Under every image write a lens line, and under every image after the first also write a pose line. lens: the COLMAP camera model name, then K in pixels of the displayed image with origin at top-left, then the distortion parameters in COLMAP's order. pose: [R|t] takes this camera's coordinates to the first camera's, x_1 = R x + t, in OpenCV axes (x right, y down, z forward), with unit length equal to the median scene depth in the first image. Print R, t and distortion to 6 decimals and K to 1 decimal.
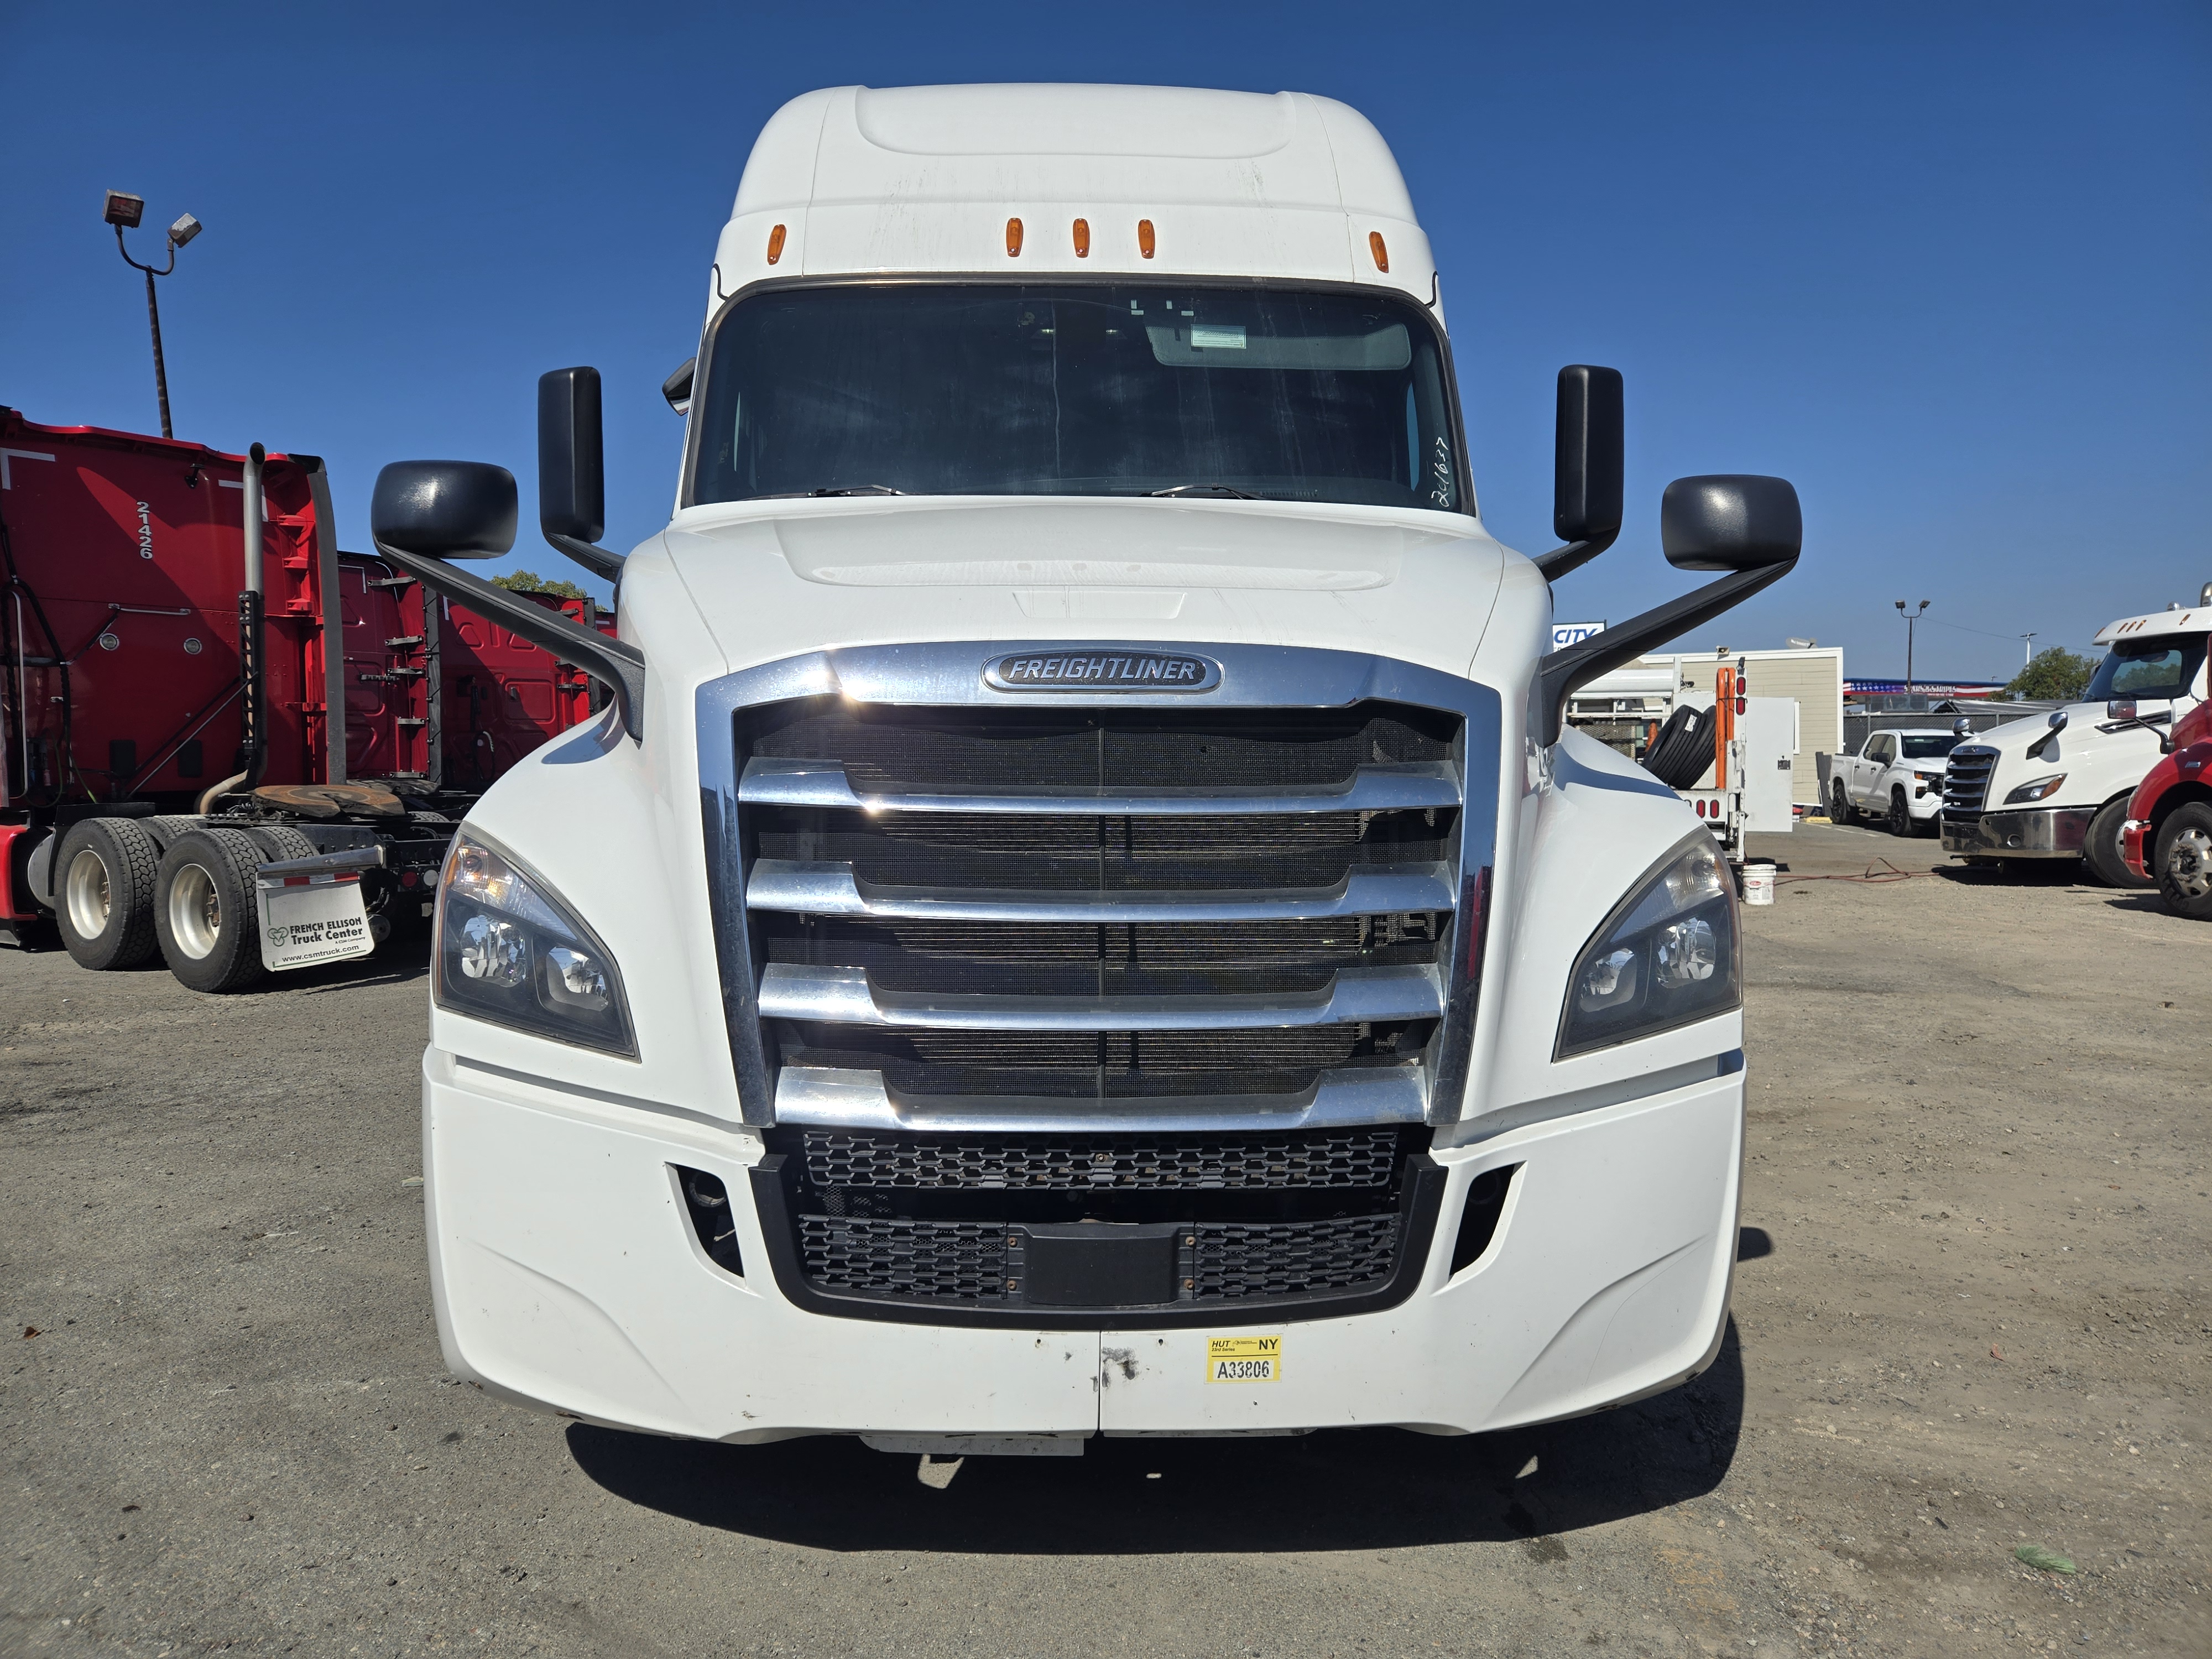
lens RADIAL K [[1486.7, 0, 1125.9], [0, 1486.7, 771.7], [0, 0, 1]] dist [0.047762, -0.037699]
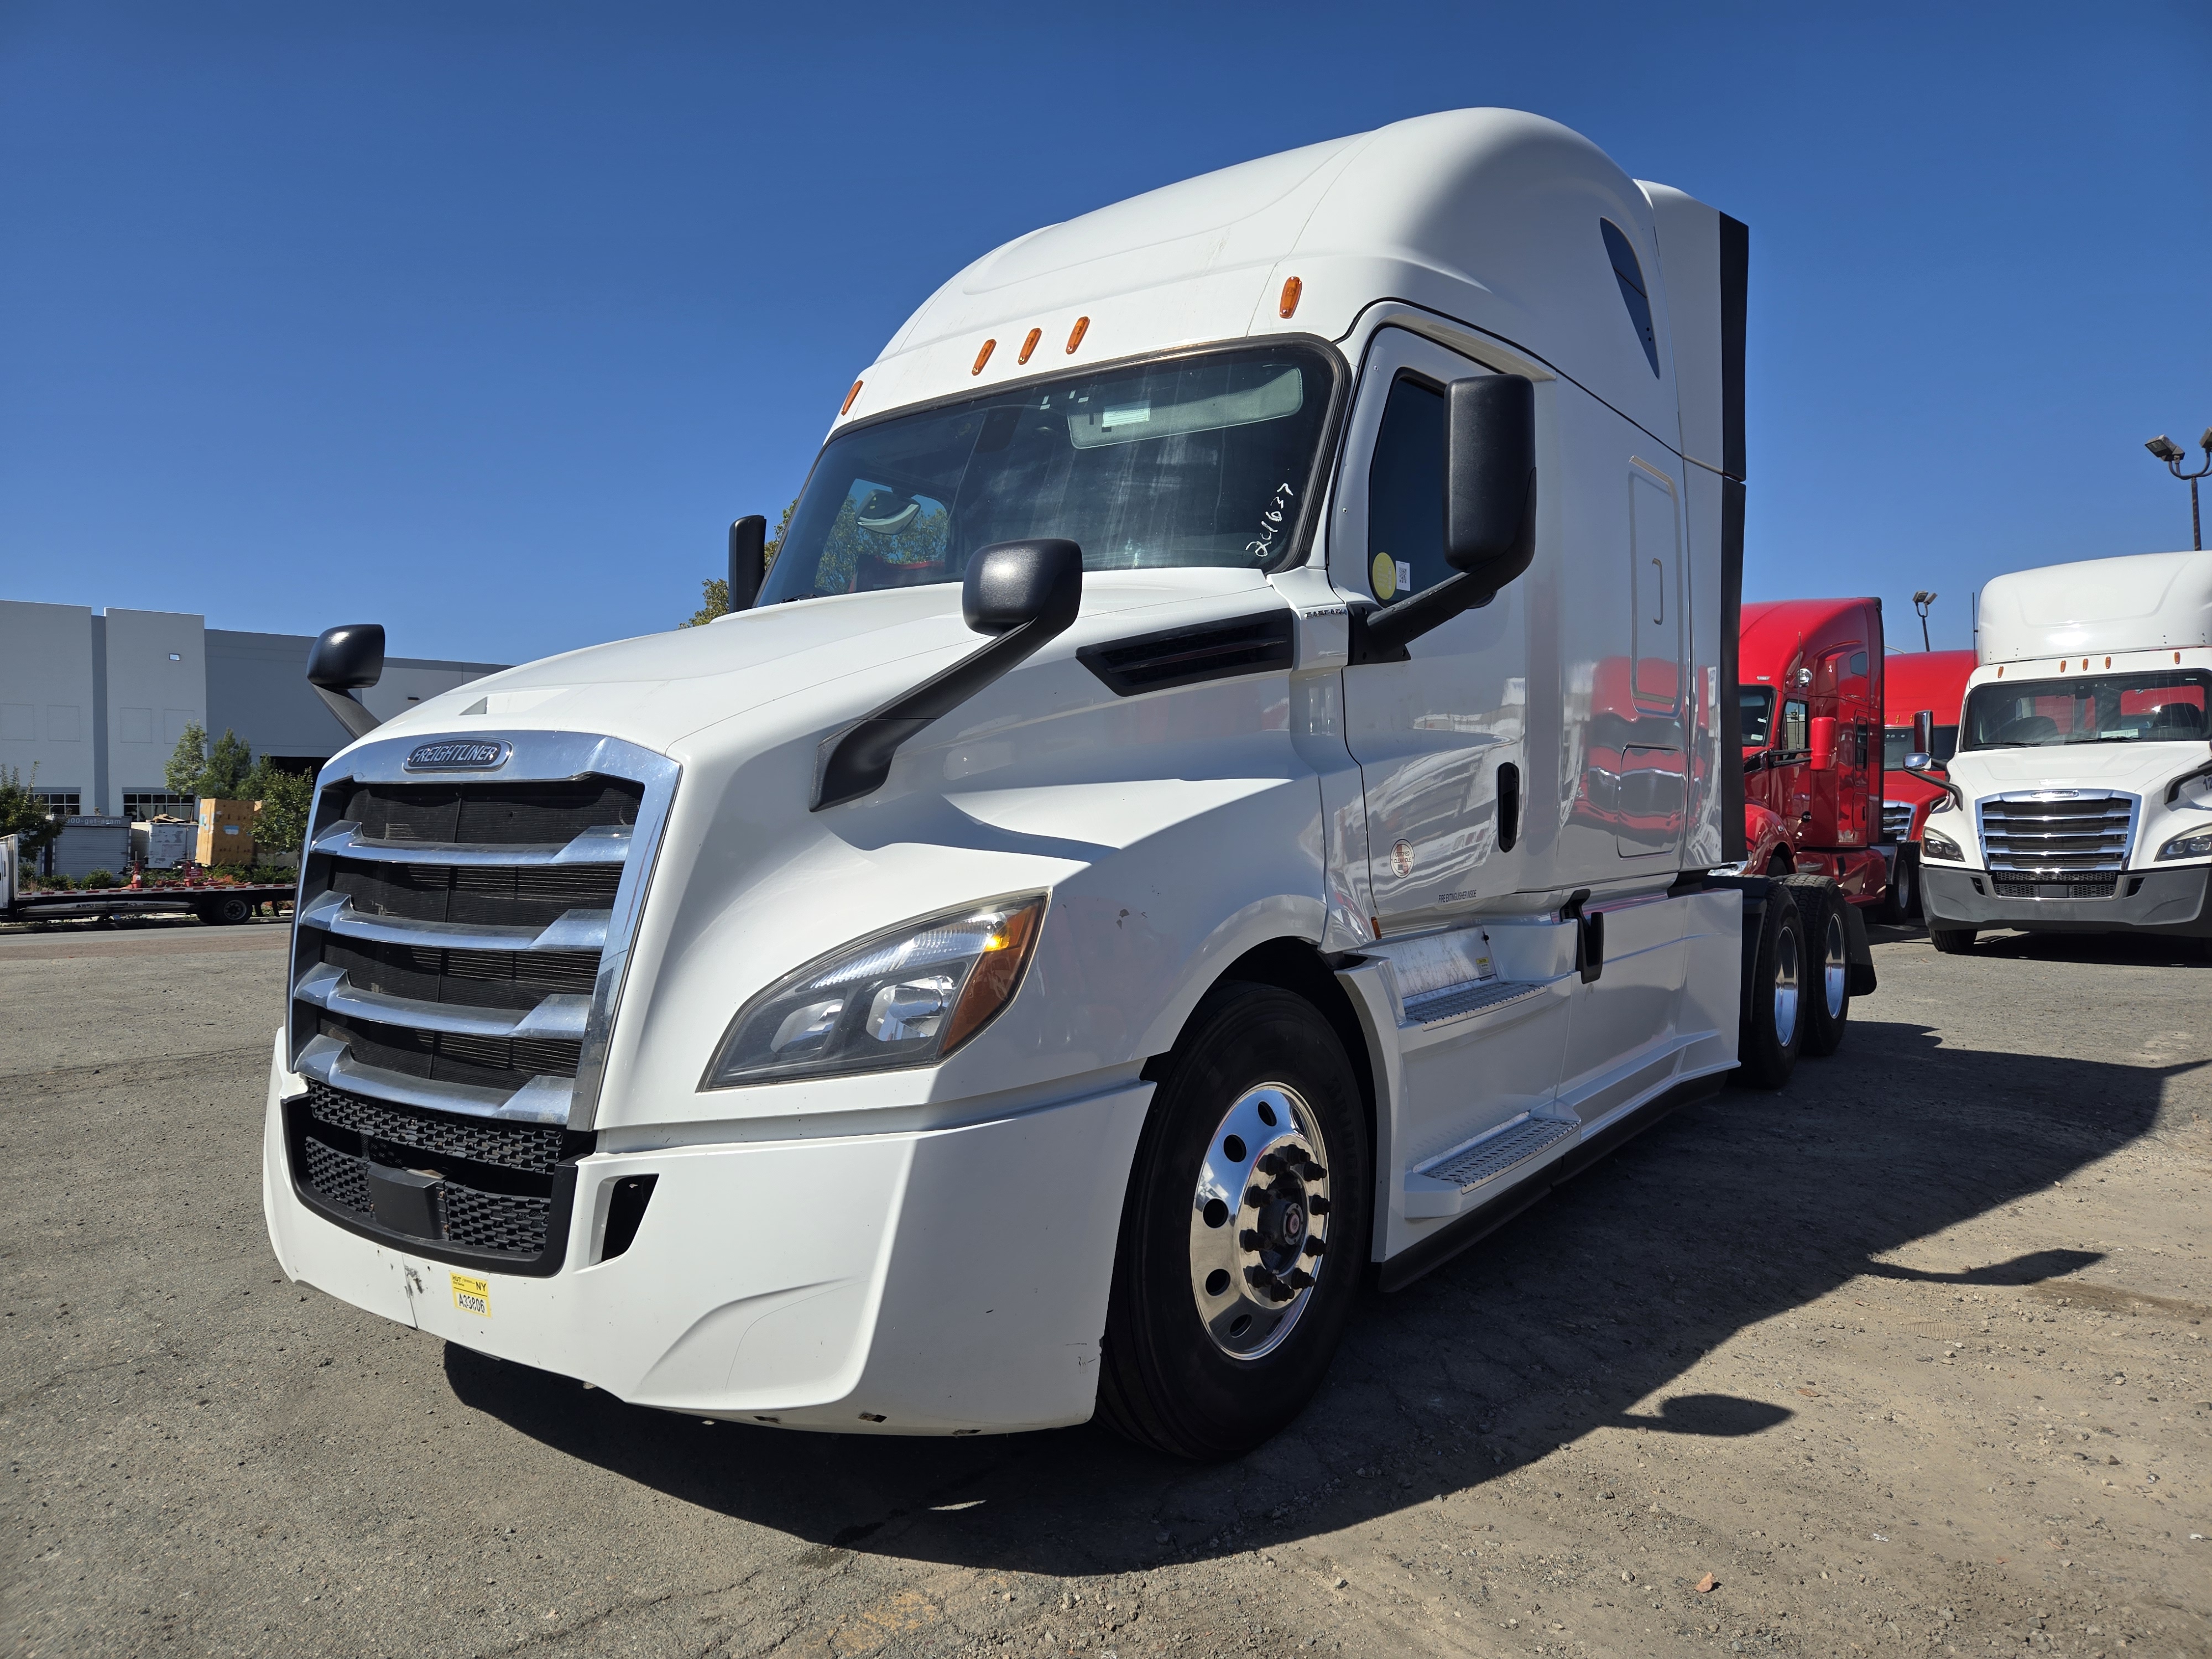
lens RADIAL K [[1490.6, 0, 1103.0], [0, 1490.6, 795.9], [0, 0, 1]] dist [0.045343, -0.034075]
pose [[0.794467, -0.010691, -0.607213, 1.131339], [-0.000899, 0.999823, -0.018780, -0.006760], [0.607307, 0.015466, 0.794317, 0.266638]]
